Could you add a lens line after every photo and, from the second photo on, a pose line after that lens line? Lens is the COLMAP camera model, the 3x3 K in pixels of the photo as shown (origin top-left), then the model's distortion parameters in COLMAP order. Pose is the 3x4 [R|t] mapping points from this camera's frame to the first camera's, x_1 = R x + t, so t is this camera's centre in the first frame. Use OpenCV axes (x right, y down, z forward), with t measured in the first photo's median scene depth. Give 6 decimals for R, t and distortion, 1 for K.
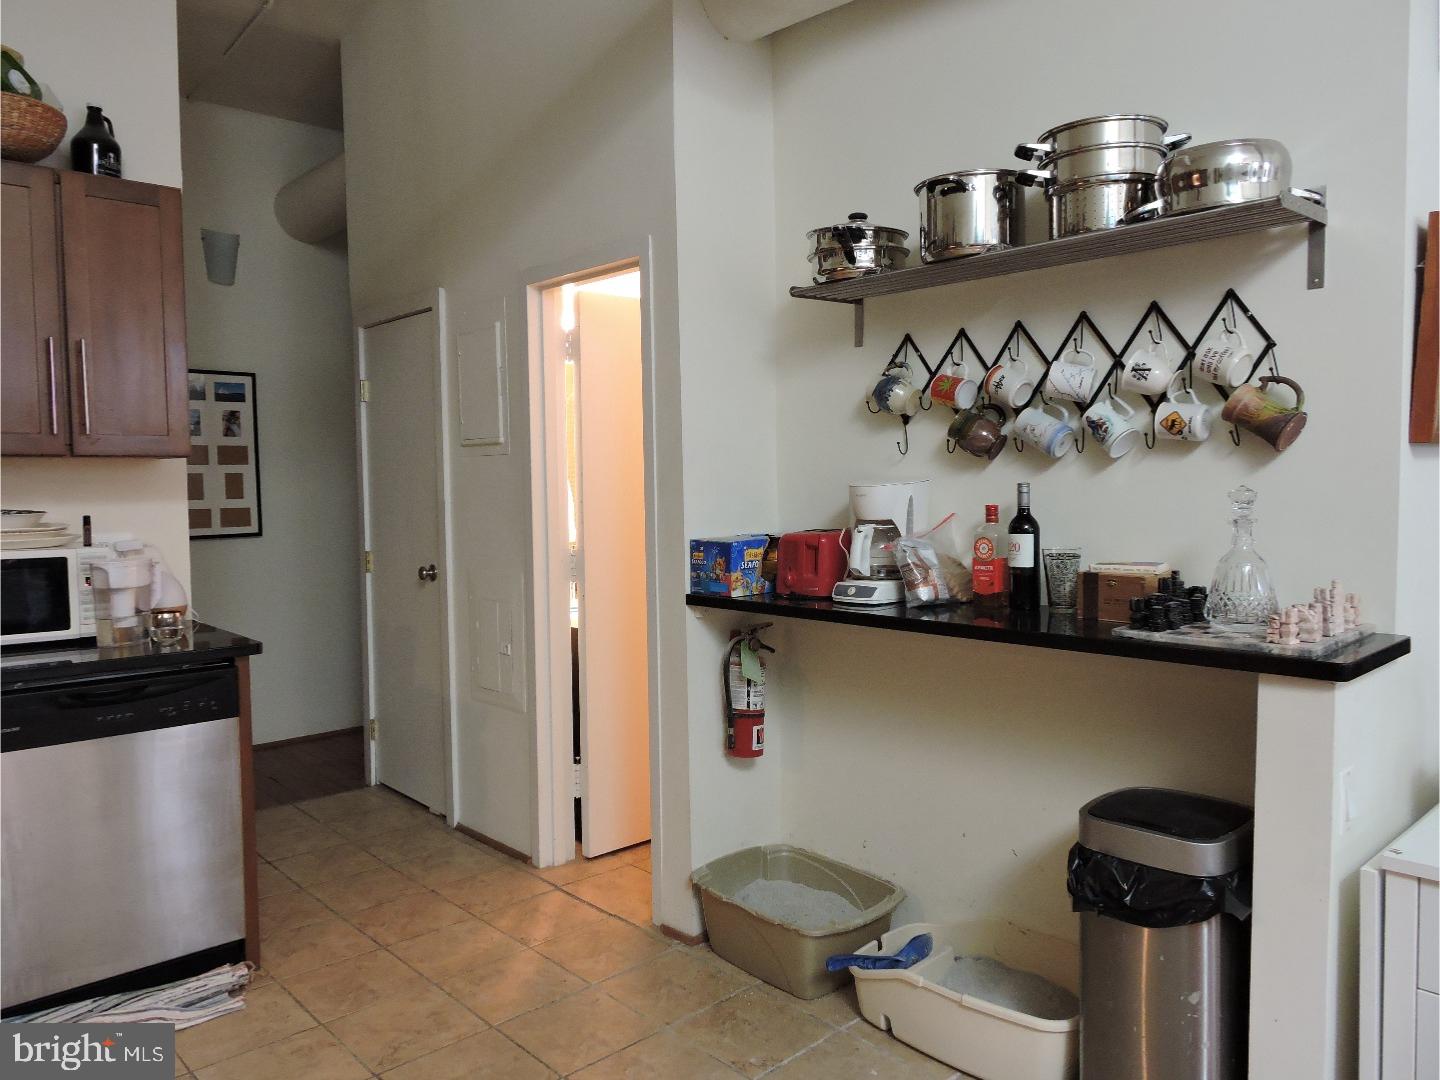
lens RADIAL K [[1024.0, 0, 720.0], [0, 1024.0, 540.0], [0, 0, 1]] dist [-0.002683, -0.003561]
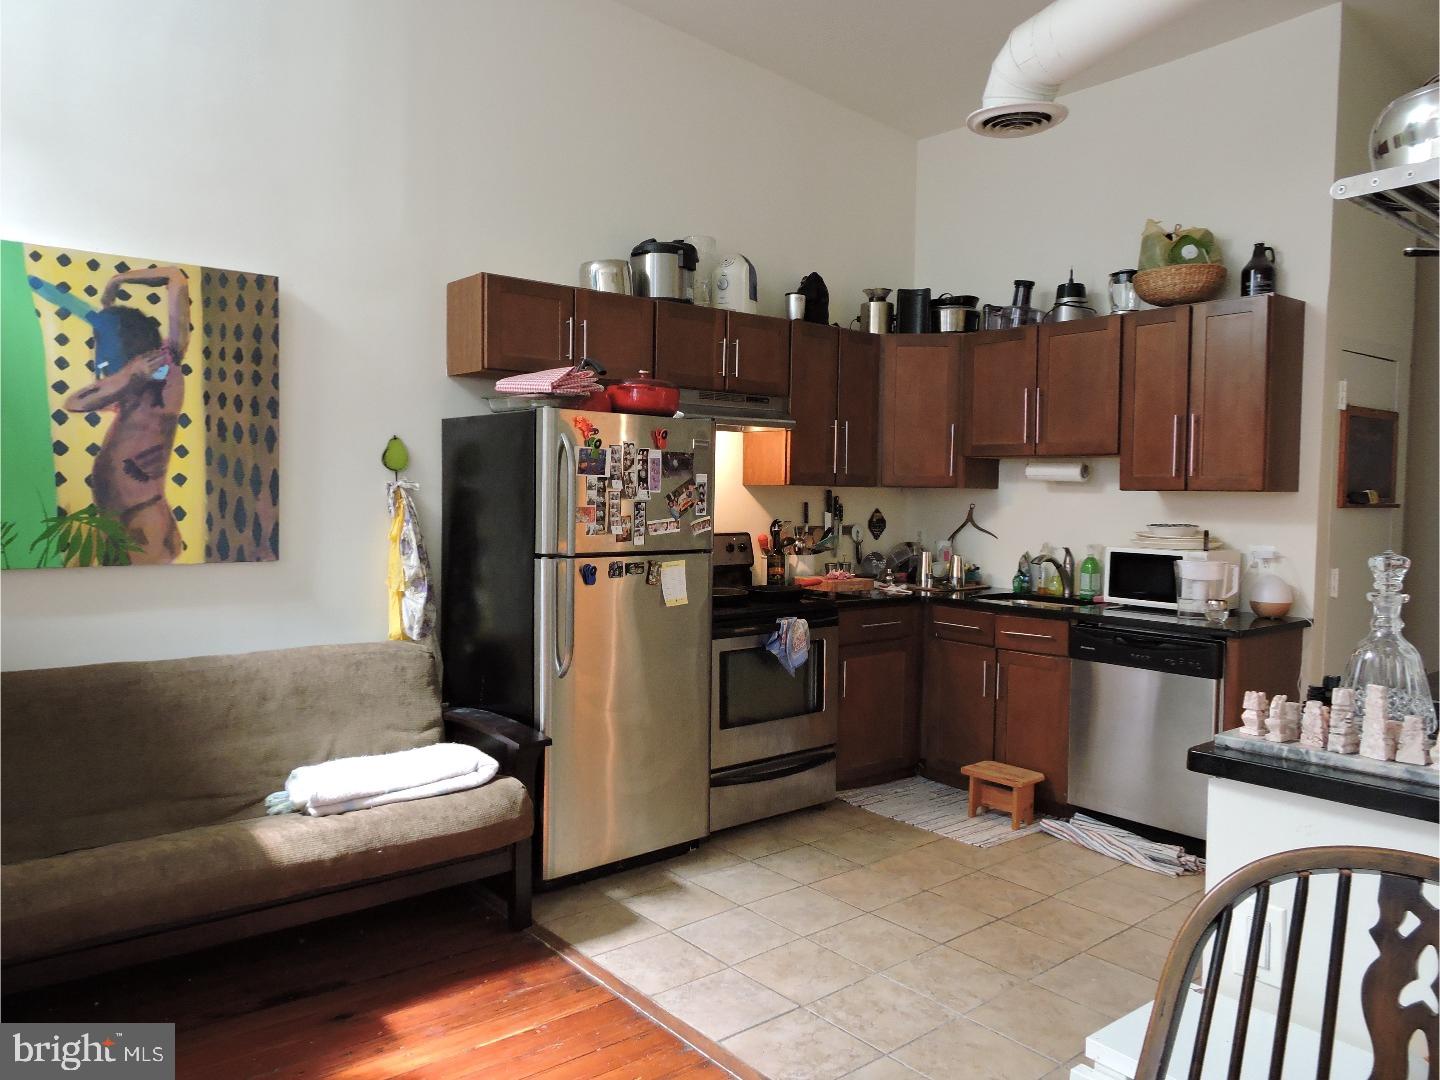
lens RADIAL K [[1020.4, 0, 720.0], [0, 1020.4, 540.0], [0, 0, 1]] dist [0.001553, -0.000798]
pose [[-0.064503, 0.051988, -0.996562, 0.923358], [-0.071609, 0.995826, 0.056585, -0.044609], [0.995345, 0.075013, -0.060511, 0.399347]]
